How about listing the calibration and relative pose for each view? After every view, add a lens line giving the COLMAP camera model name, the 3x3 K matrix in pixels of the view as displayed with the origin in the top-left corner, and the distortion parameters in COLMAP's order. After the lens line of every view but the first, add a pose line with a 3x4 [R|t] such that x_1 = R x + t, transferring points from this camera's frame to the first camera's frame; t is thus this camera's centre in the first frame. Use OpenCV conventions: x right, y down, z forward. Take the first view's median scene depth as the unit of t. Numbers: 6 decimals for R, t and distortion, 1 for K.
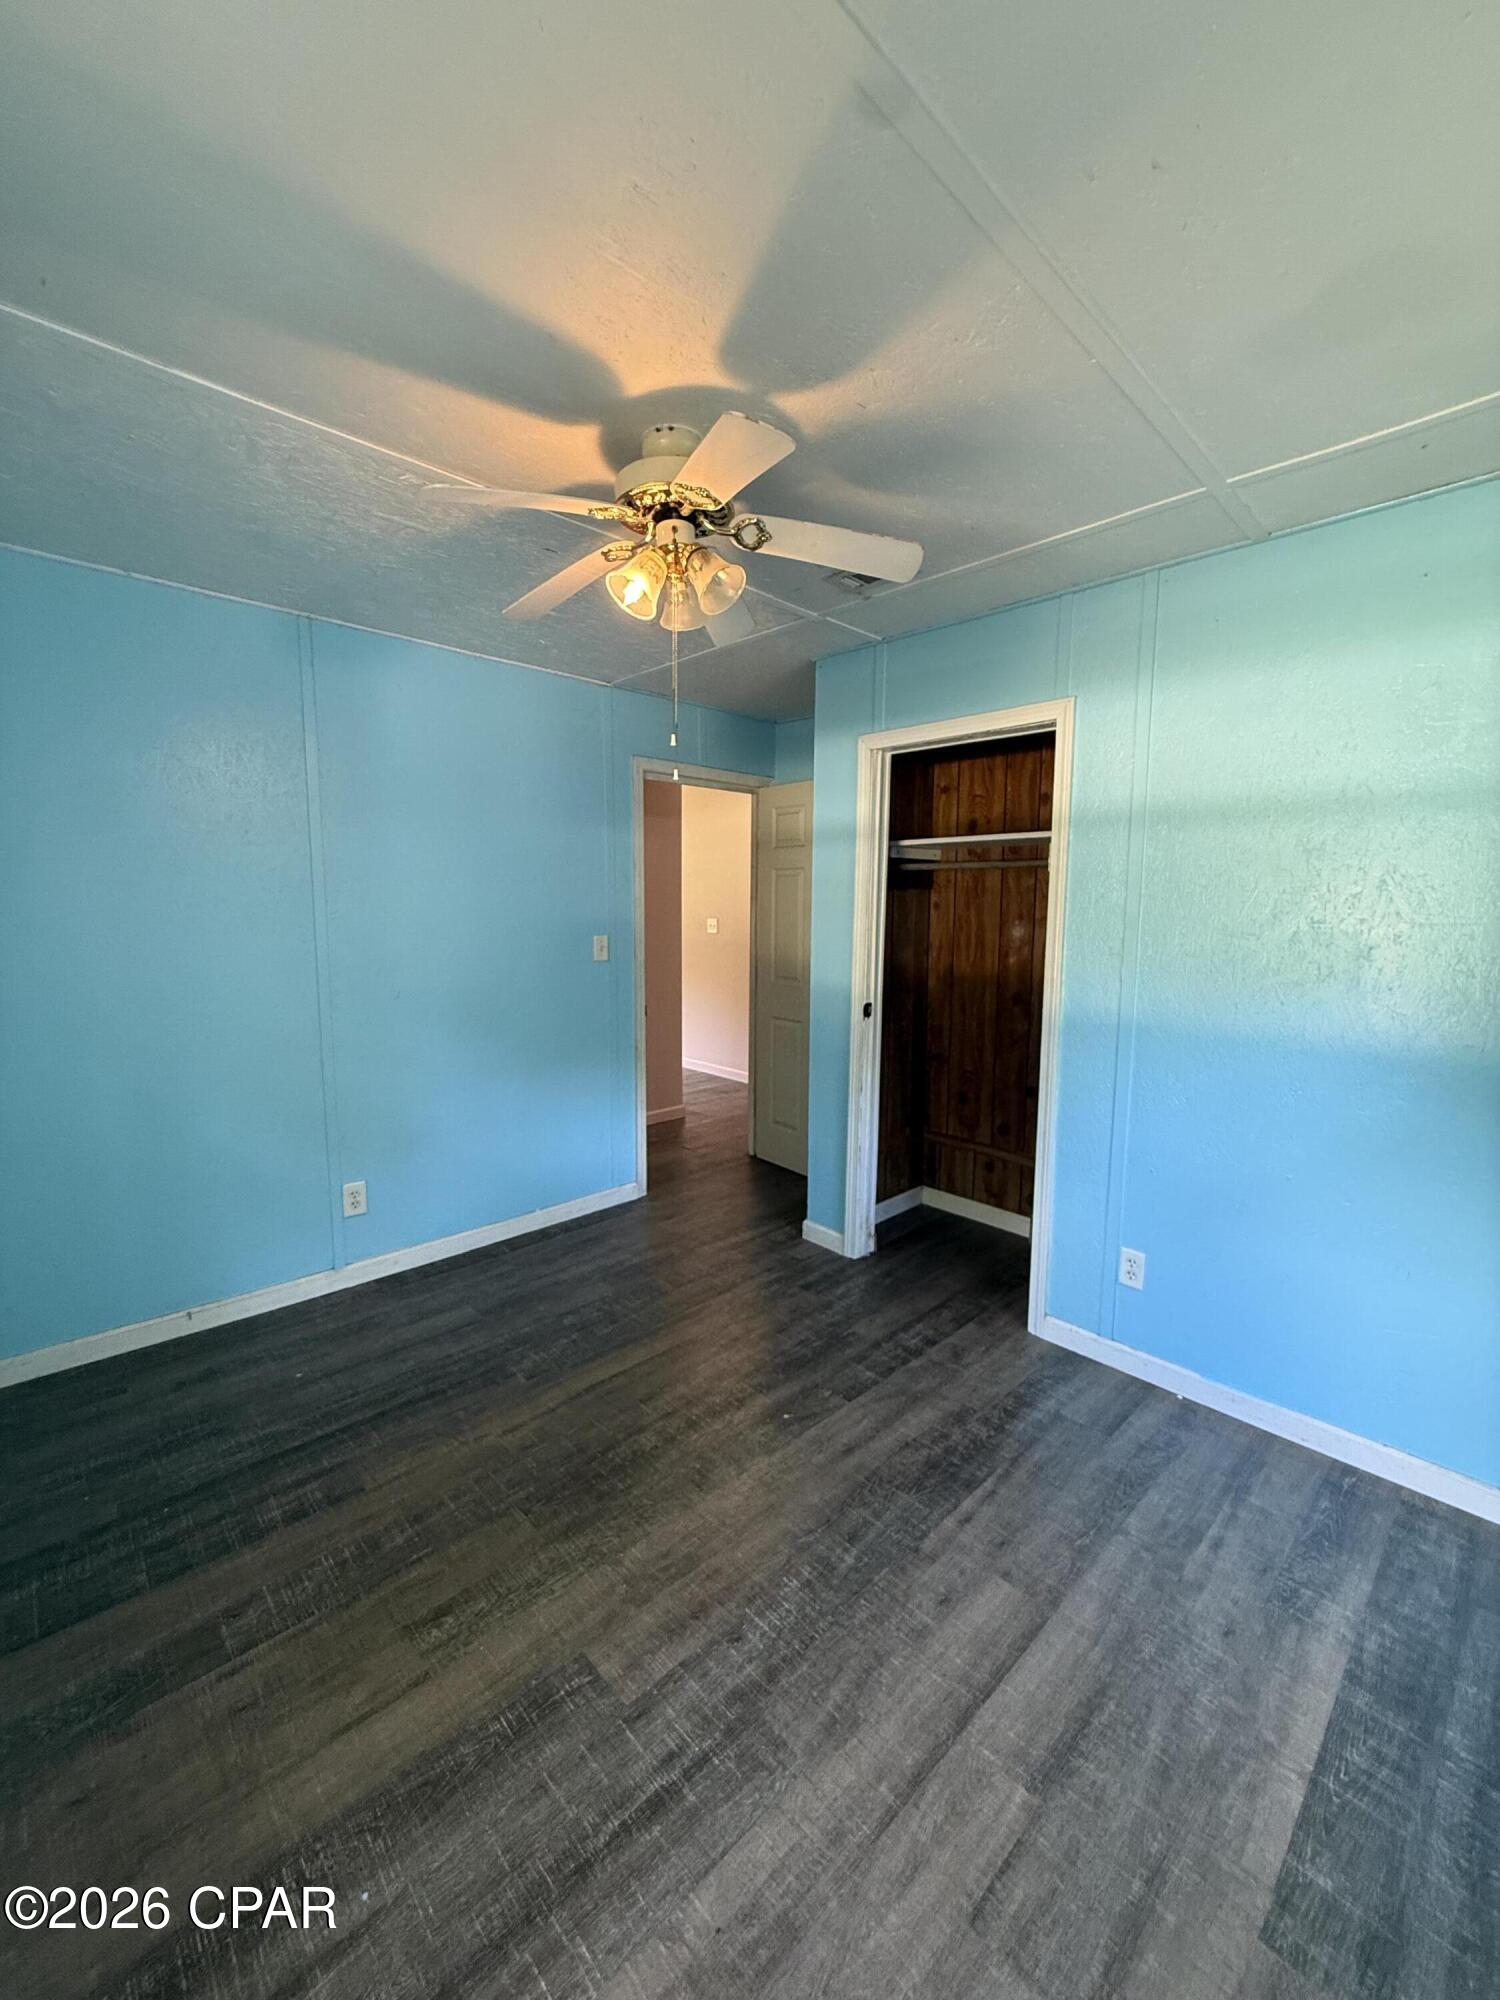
lens RADIAL K [[808.6, 0, 748.9], [0, 808.6, 997.3], [0, 0, 1]] dist [-0.000141, 0.000270]
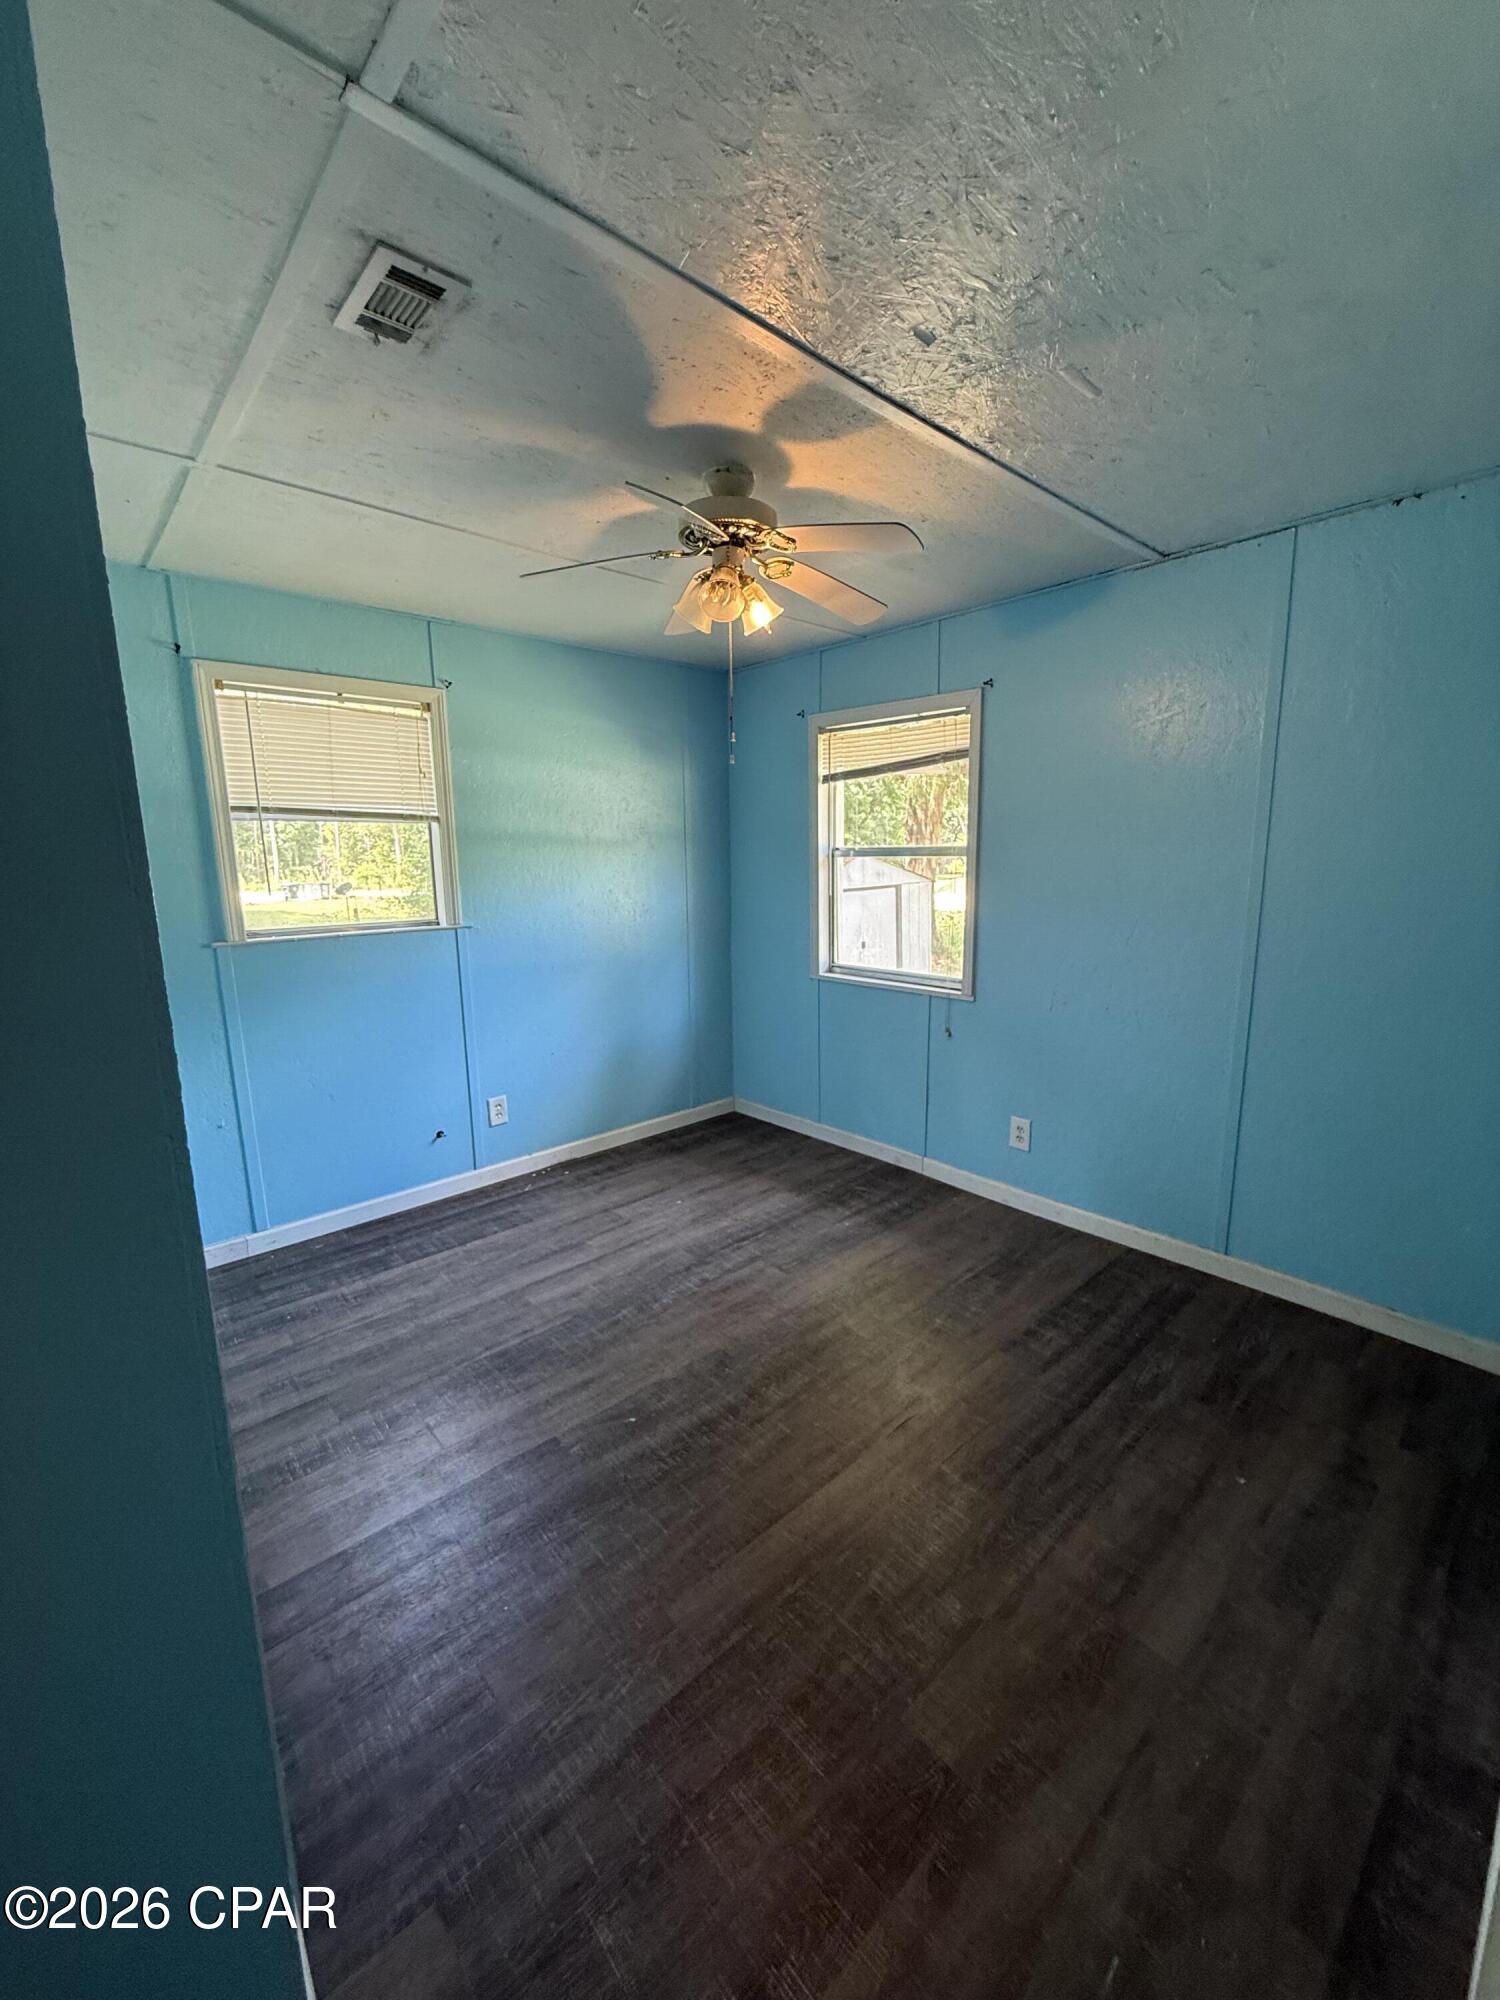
lens RADIAL K [[808.6, 0, 750.9], [0, 808.6, 996.3], [0, 0, 1]] dist [-0.000141, 0.000270]
pose [[-0.999465, 0.001161, 0.032674, -0.166799], [0.010651, 0.956417, 0.291811, -0.305154], [-0.030911, 0.292003, -0.955918, 2.380376]]
